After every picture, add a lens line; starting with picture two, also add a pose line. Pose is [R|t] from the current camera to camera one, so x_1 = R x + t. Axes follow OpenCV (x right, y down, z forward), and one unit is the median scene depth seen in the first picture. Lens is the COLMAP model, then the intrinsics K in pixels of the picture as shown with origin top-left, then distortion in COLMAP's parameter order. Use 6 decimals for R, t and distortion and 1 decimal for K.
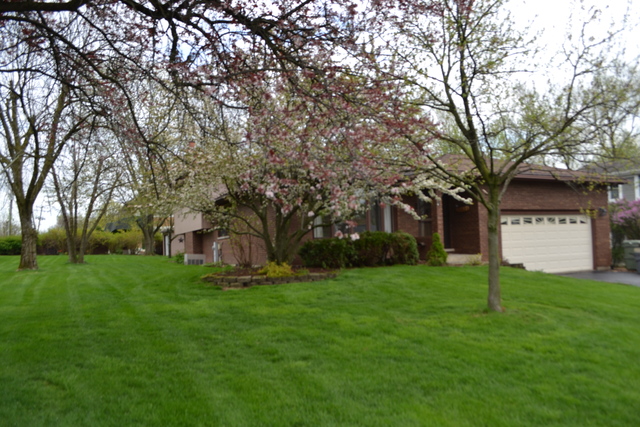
lens RADIAL K [[514.3, 0, 320.1], [0, 514.3, 223.9], [0, 0, 1]] dist [-0.094112, -0.003995]
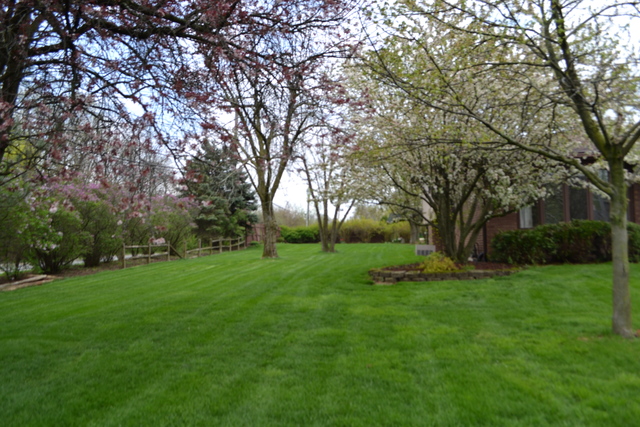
lens RADIAL K [[514.3, 0, 320.1], [0, 514.3, 223.9], [0, 0, 1]] dist [-0.094112, -0.003995]
pose [[0.843369, -0.010295, -0.537237, 0.245706], [0.023415, 0.999571, 0.017602, -0.006056], [0.536825, -0.027424, 0.843248, 0.120240]]
